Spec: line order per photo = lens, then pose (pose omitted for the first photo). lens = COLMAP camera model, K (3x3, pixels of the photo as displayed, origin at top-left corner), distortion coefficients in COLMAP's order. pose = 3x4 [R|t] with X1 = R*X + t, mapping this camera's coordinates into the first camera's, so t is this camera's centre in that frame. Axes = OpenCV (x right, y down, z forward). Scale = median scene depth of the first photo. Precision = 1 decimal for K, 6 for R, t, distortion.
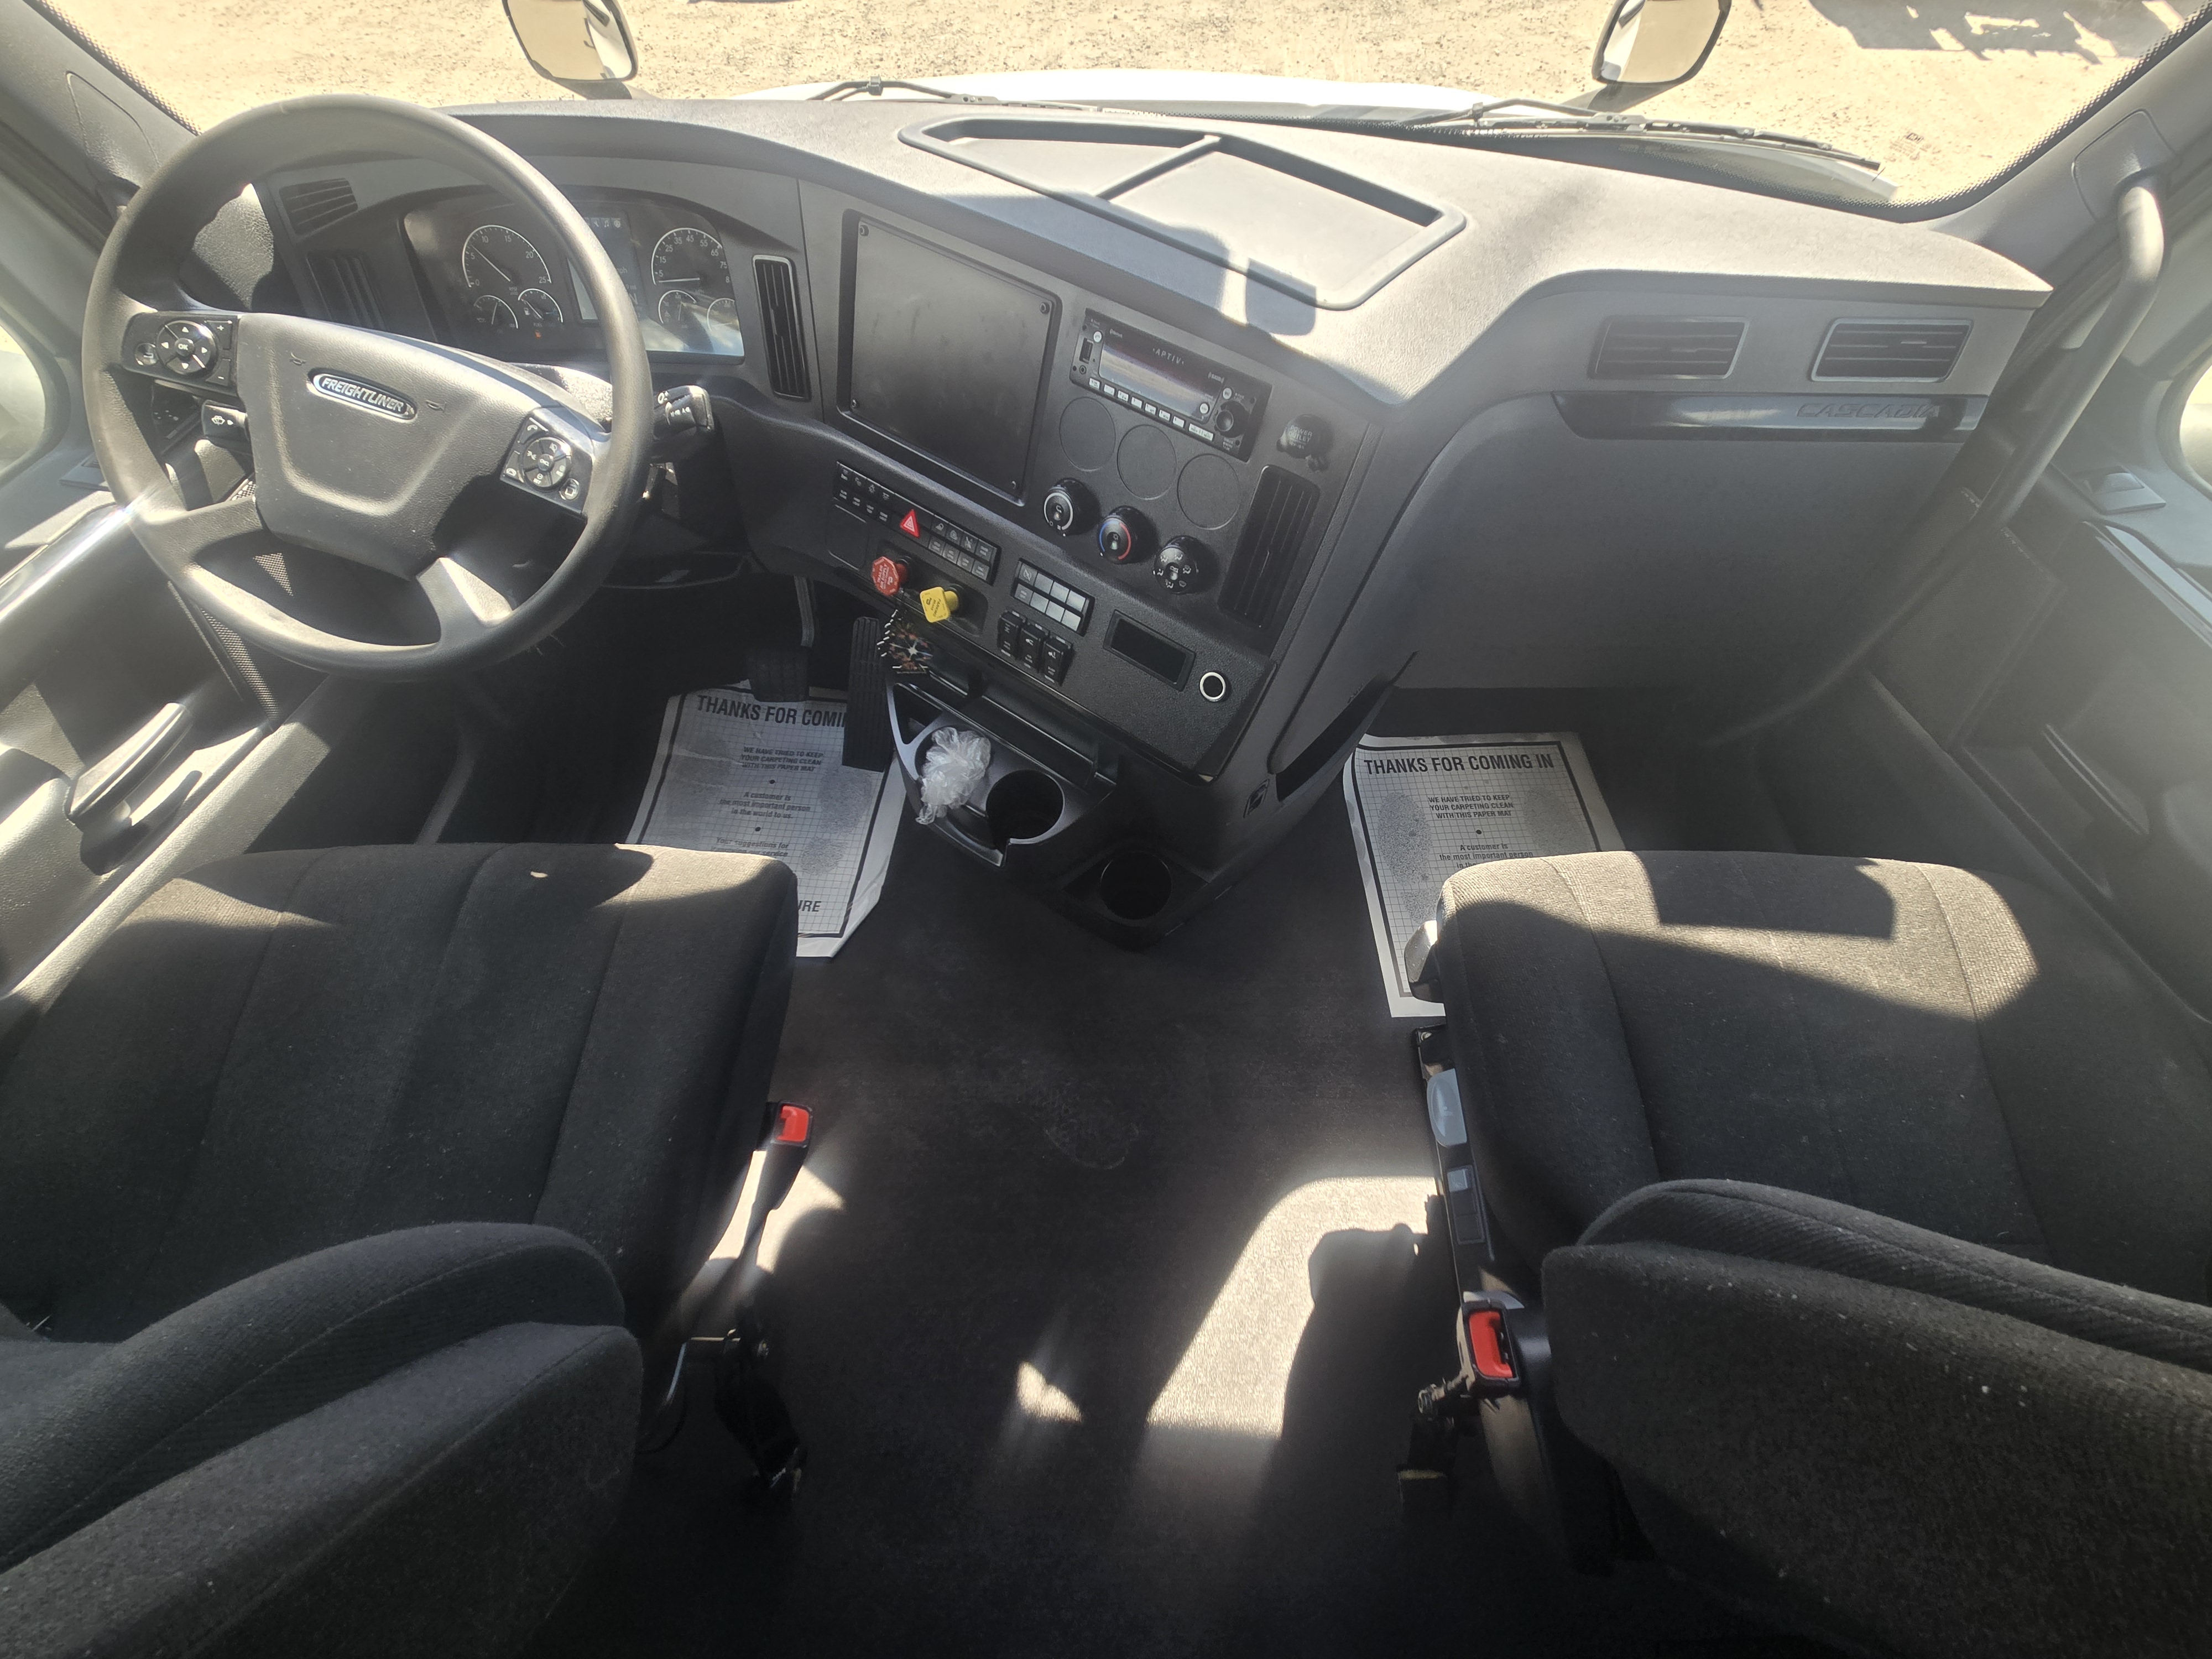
lens RADIAL K [[889.6, 0, 1105.2], [0, 889.6, 831.4], [0, 0, 1]] dist [0.007193, -0.000017]
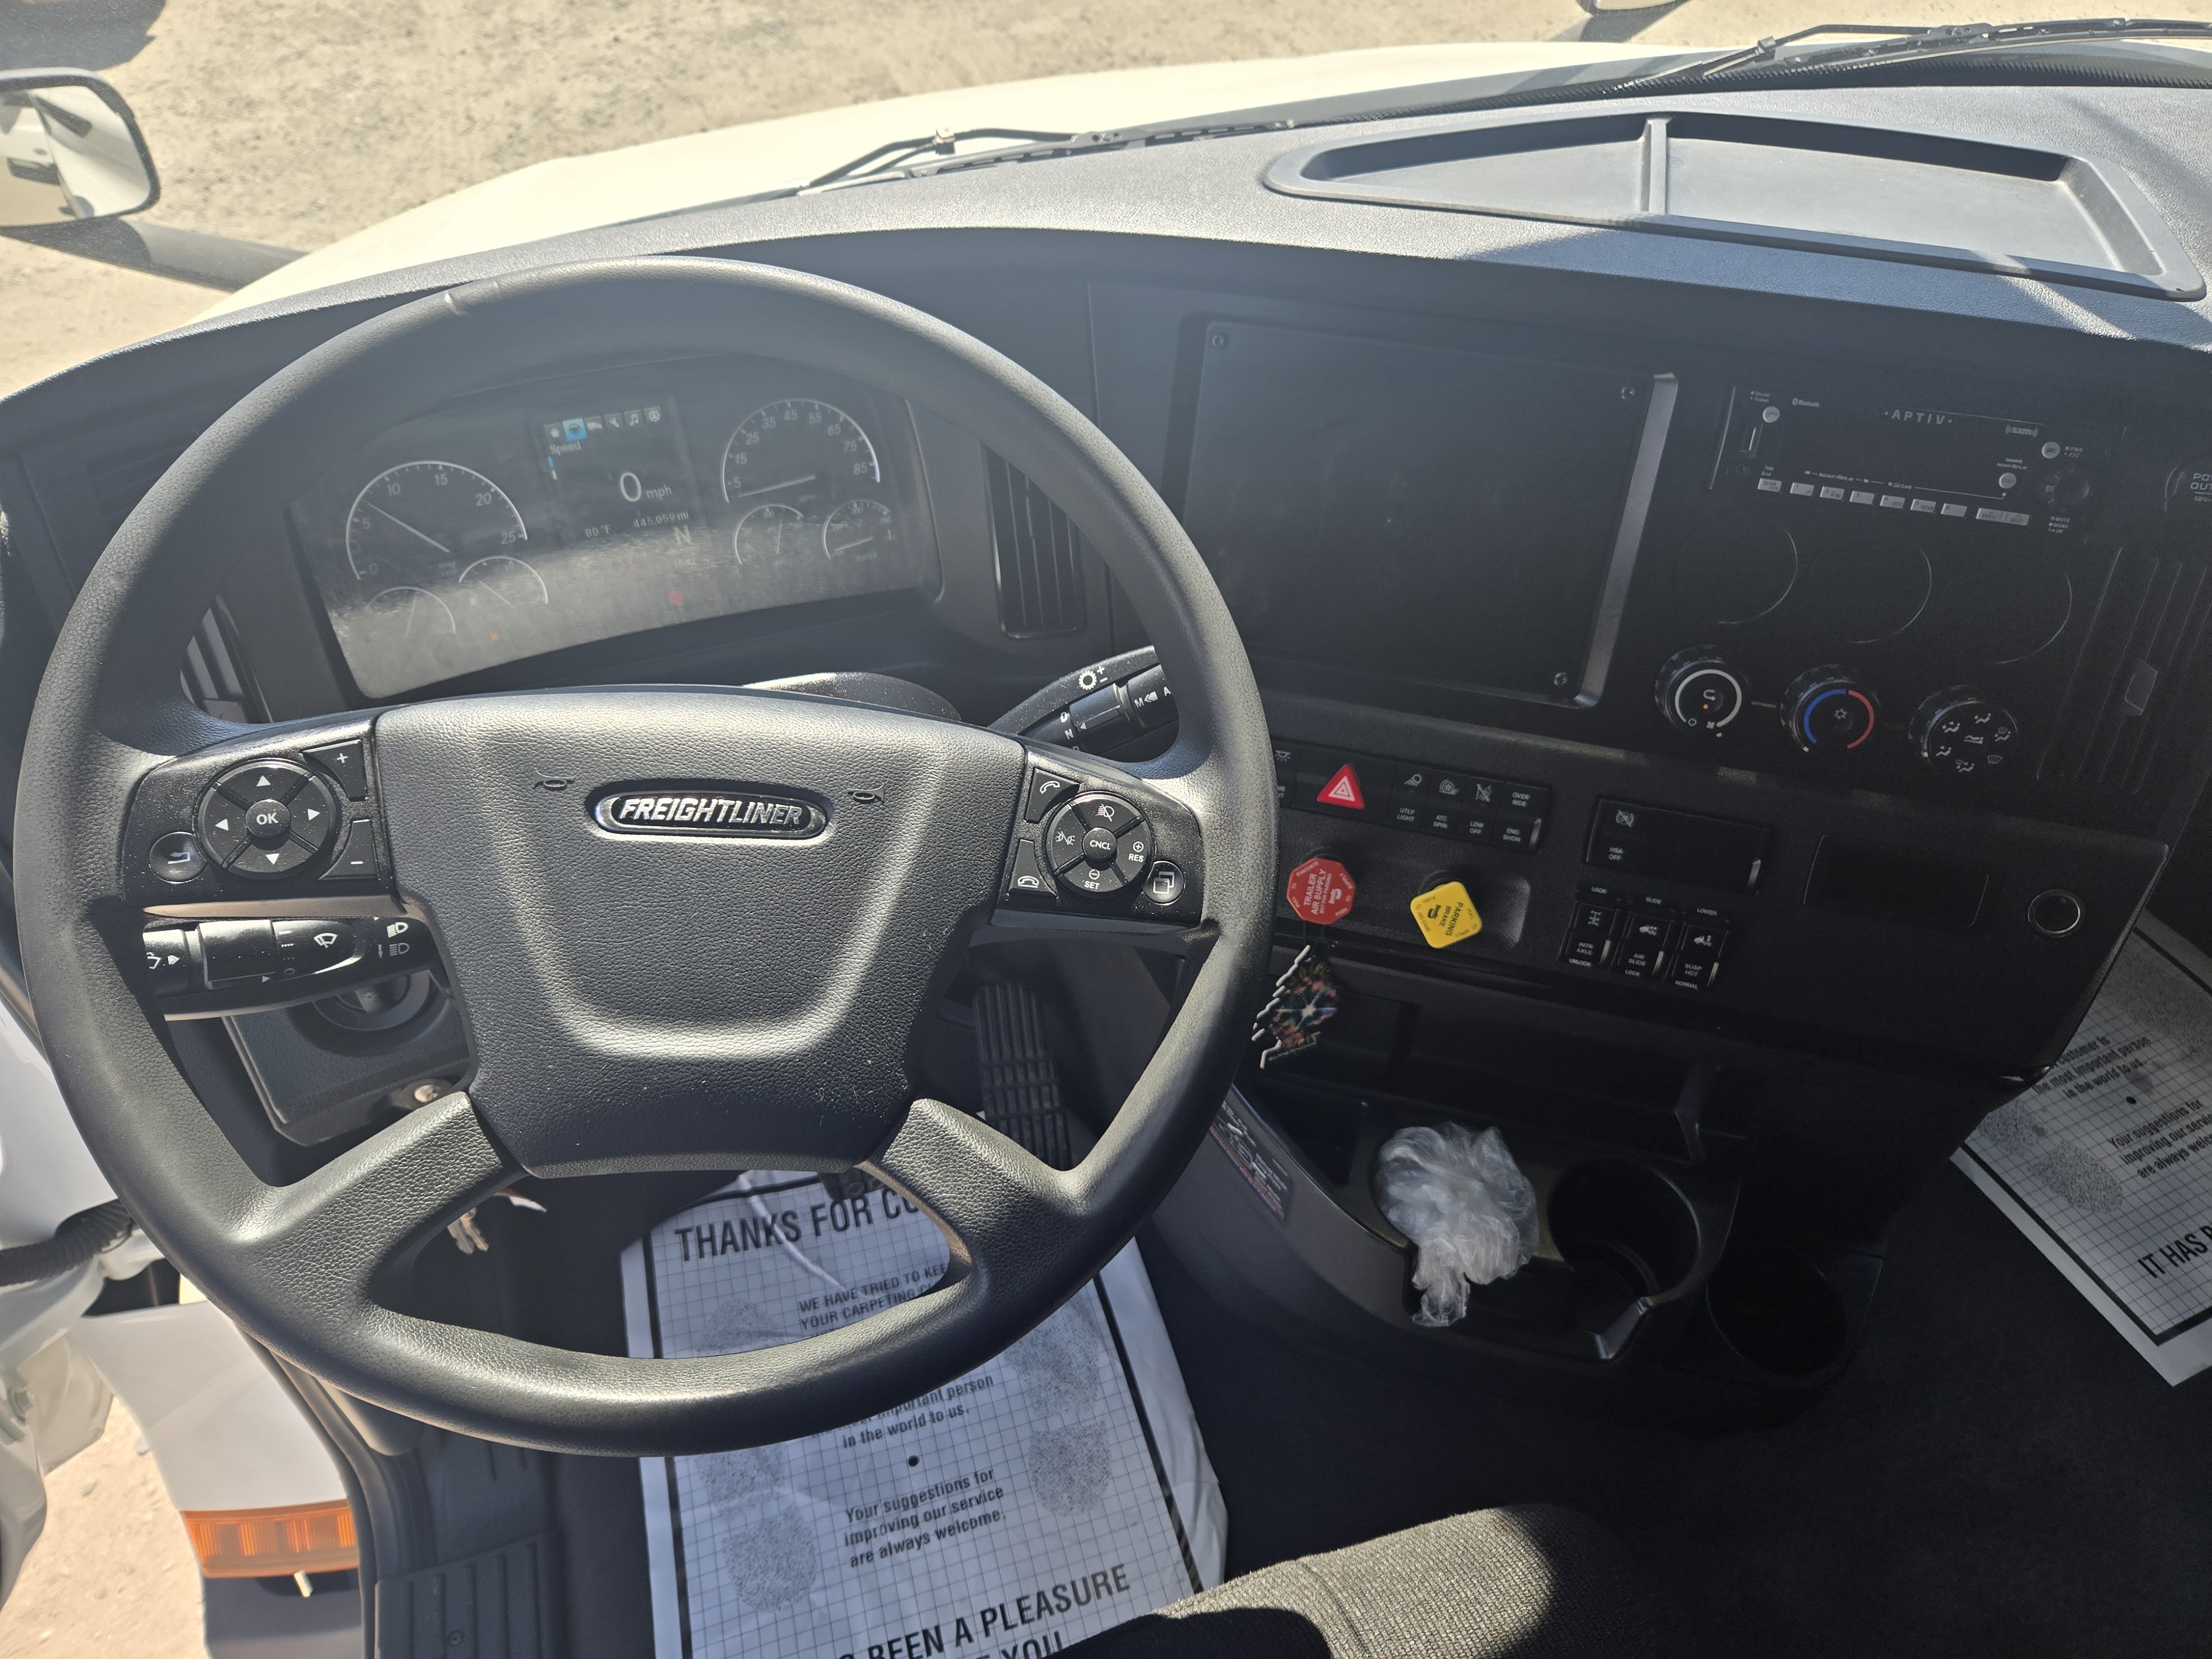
lens RADIAL K [[1480.0, 0, 1106.6], [0, 1480.0, 827.2], [0, 0, 1]] dist [0.058417, -0.038036]
pose [[0.929408, -0.258606, 0.263292, -0.470185], [0.314040, 0.928926, -0.196152, -0.147273], [-0.193853, 0.264989, 0.944564, 0.128062]]
